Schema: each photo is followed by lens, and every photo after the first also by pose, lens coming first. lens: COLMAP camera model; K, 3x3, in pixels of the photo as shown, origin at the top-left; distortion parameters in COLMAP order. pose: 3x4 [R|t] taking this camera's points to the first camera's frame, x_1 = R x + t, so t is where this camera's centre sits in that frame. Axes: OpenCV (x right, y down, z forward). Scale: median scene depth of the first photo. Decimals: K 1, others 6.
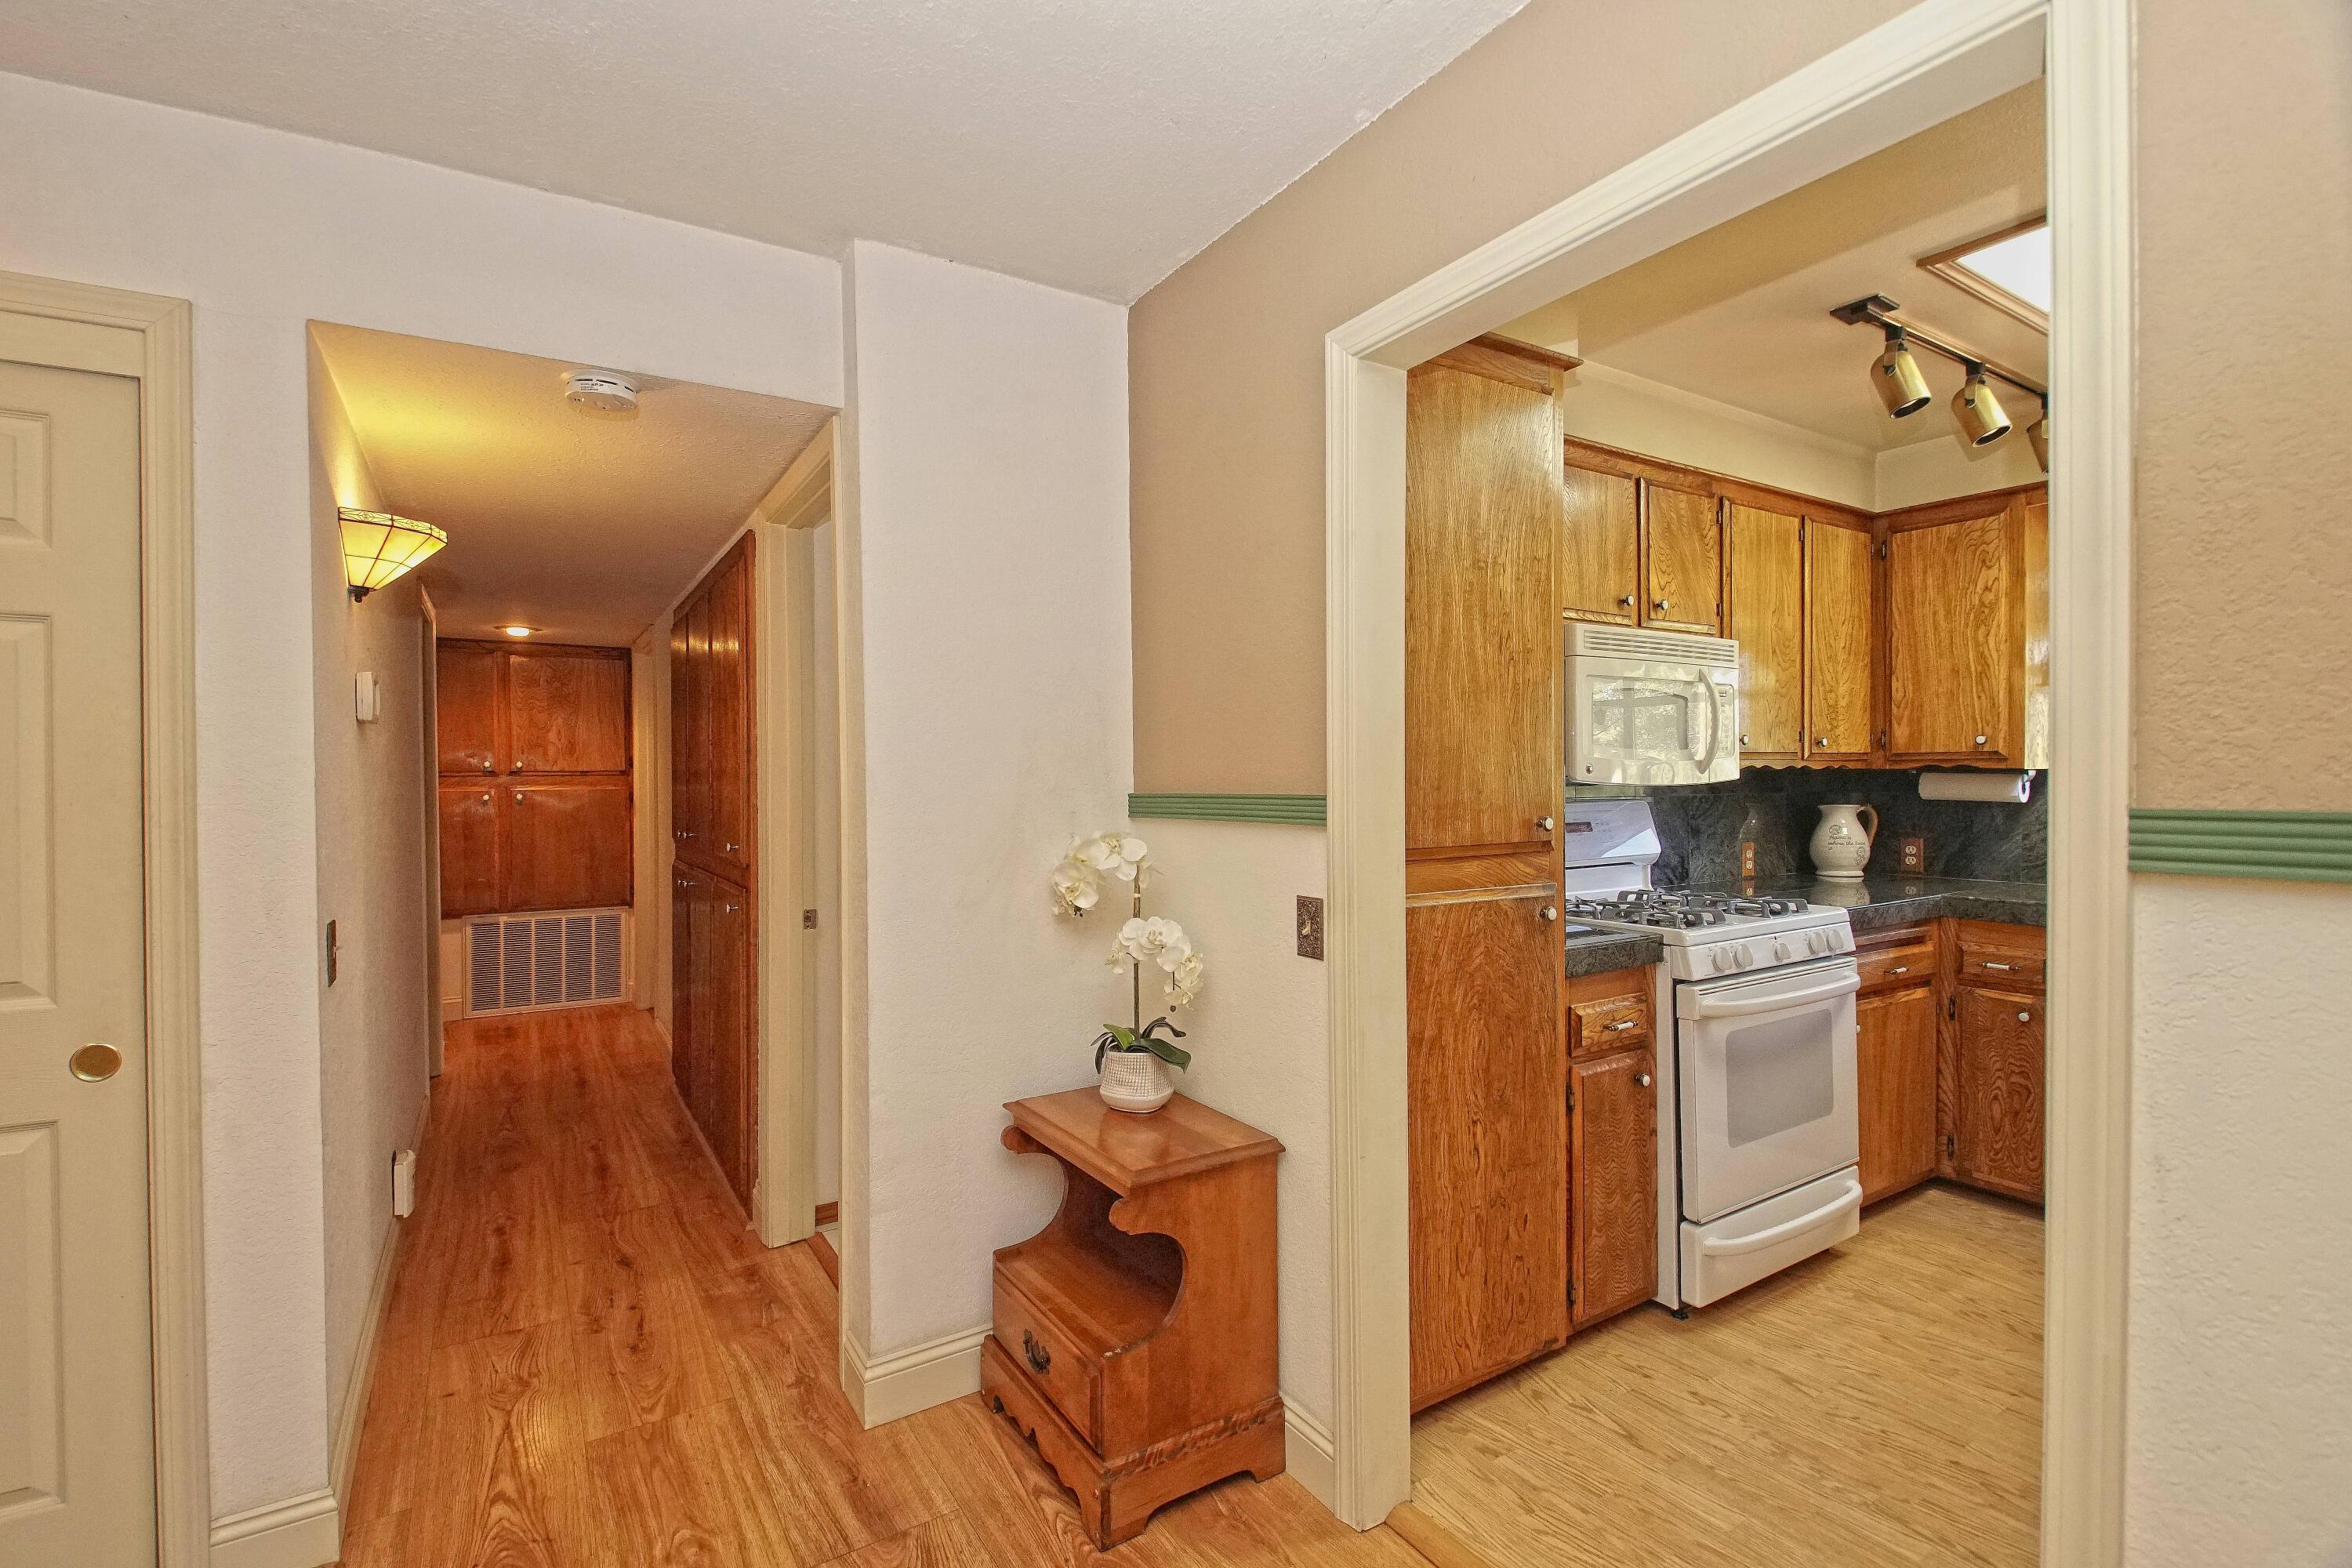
lens RADIAL K [[1068.4, 0, 1182.4], [0, 1068.4, 795.0], [0, 0, 1]] dist [0.001909, 0.000419]
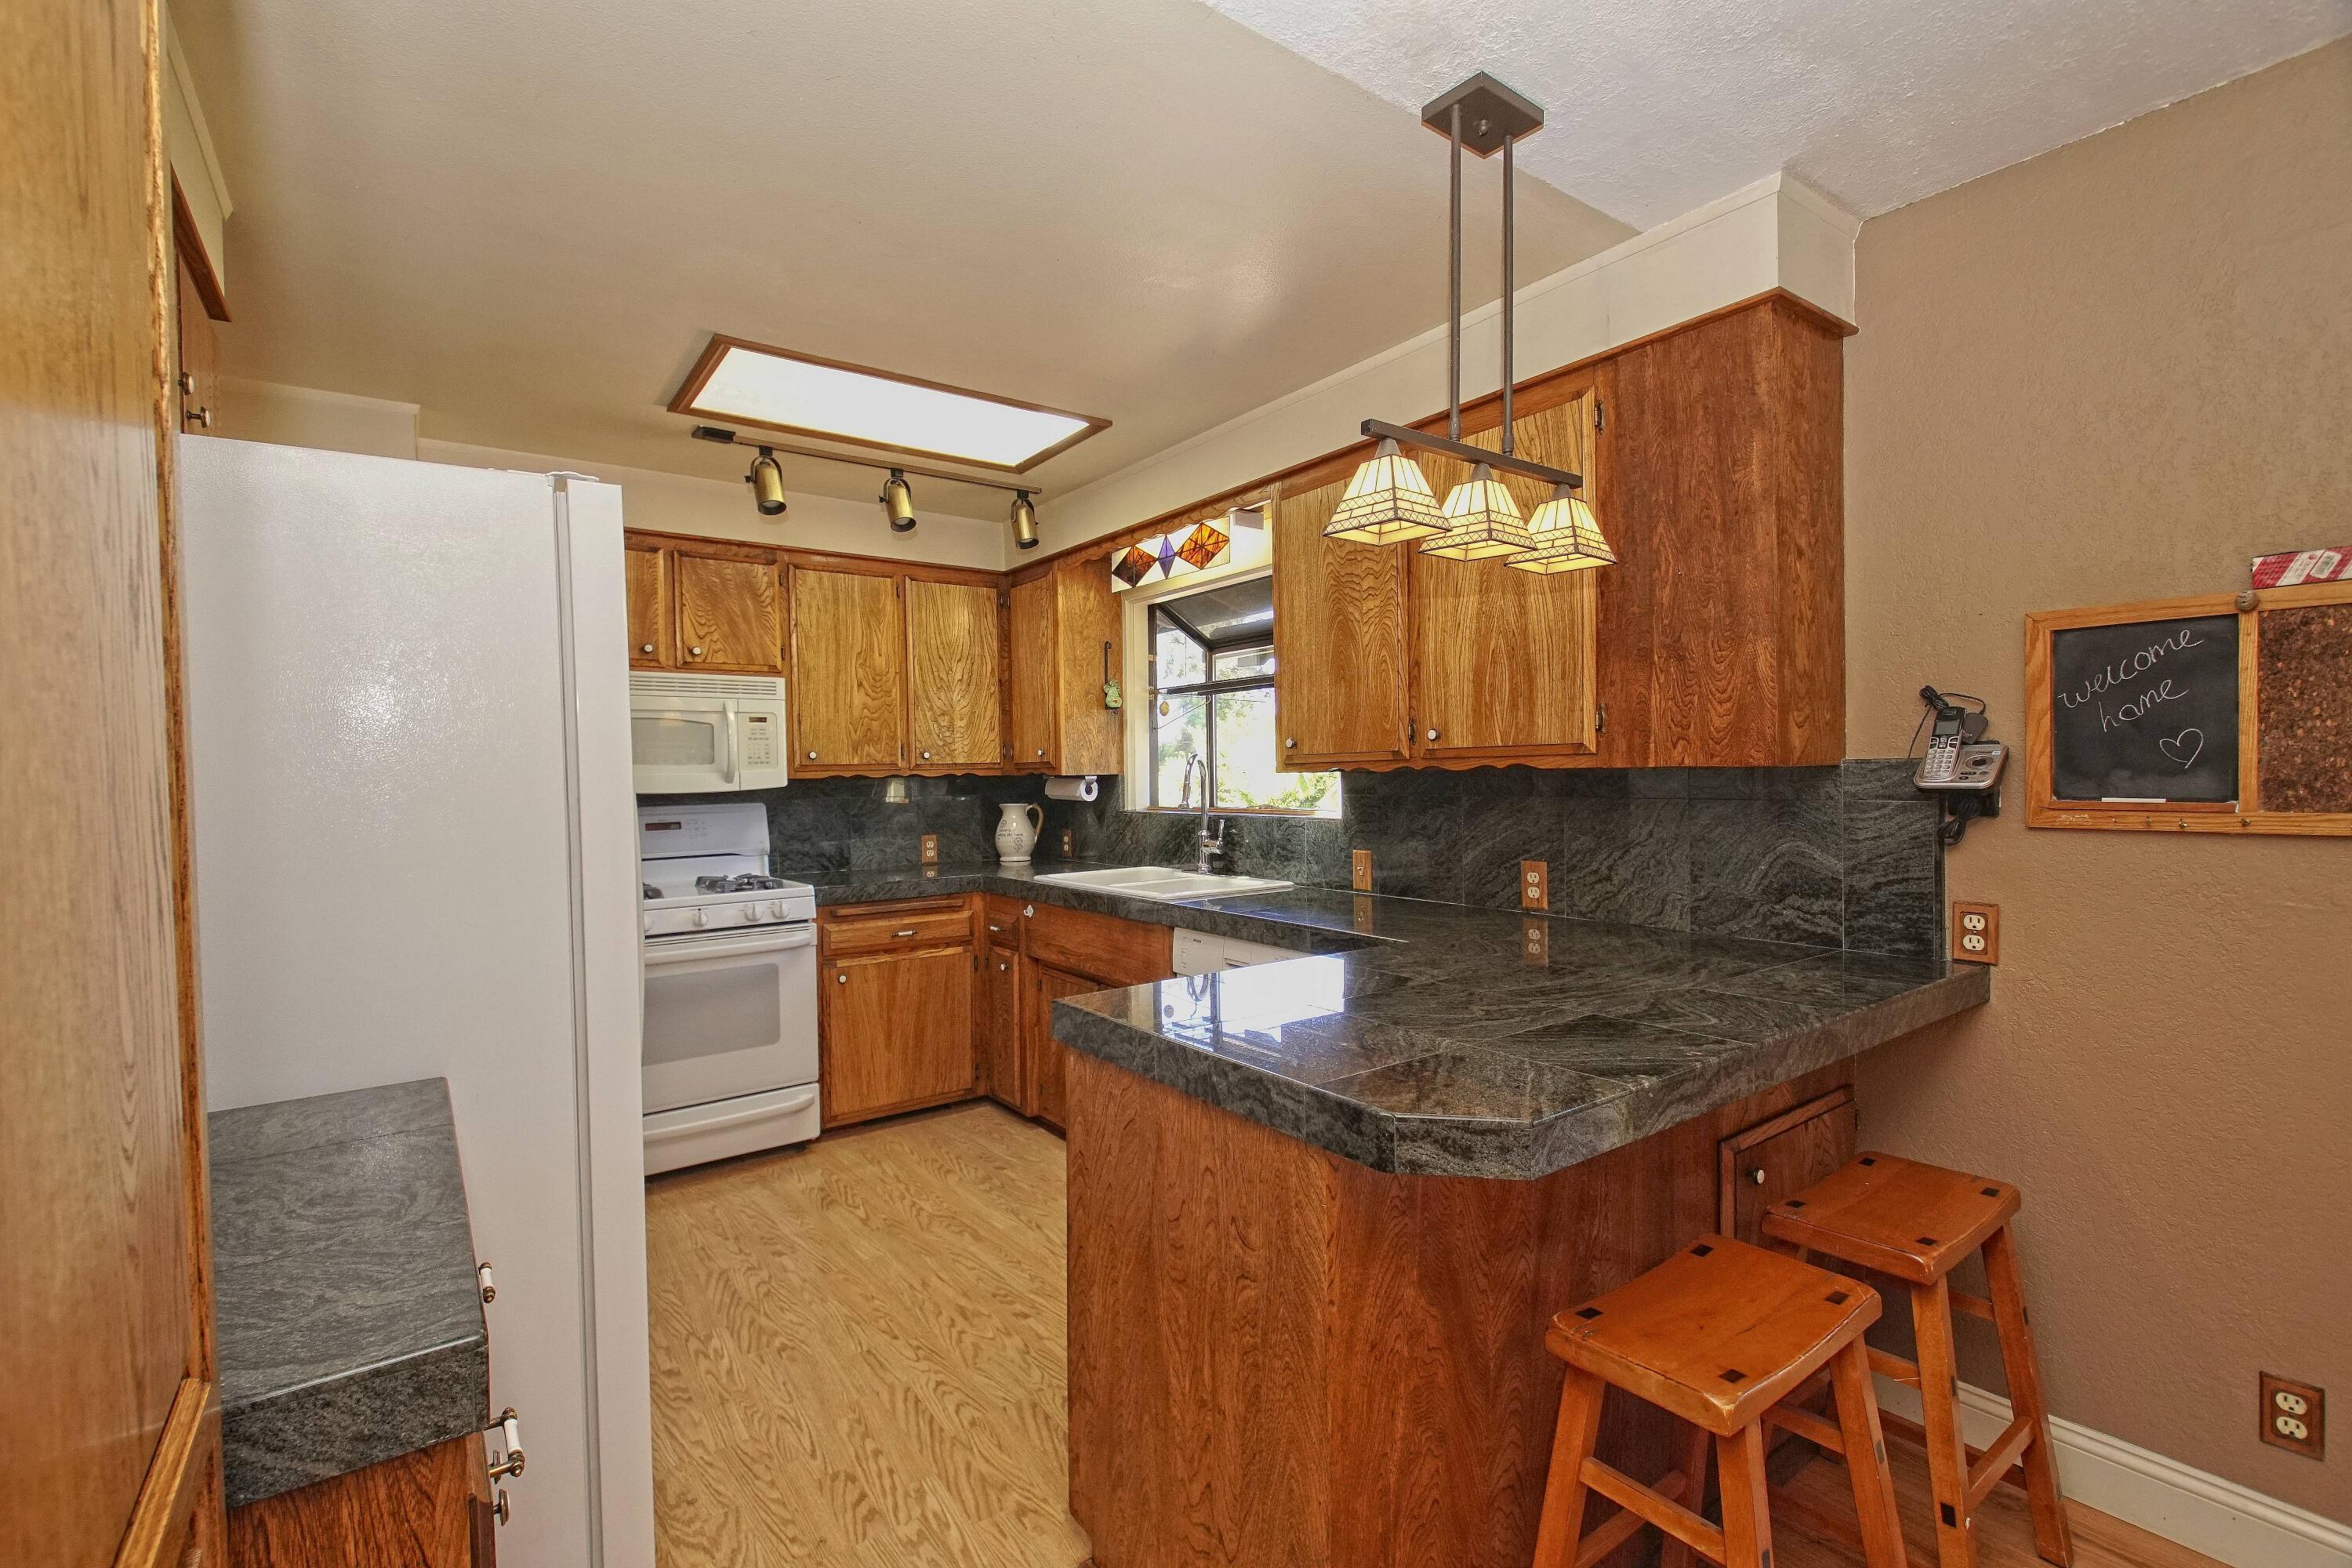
lens RADIAL K [[1068.4, 0, 1172.0], [0, 1068.4, 780.1], [0, 0, 1]] dist [0.001909, 0.000419]
pose [[0.998508, -0.002781, 0.054541, 1.171769], [0.003667, 0.999863, -0.016144, 0.003773], [-0.054489, 0.016320, 0.998381, -0.391197]]
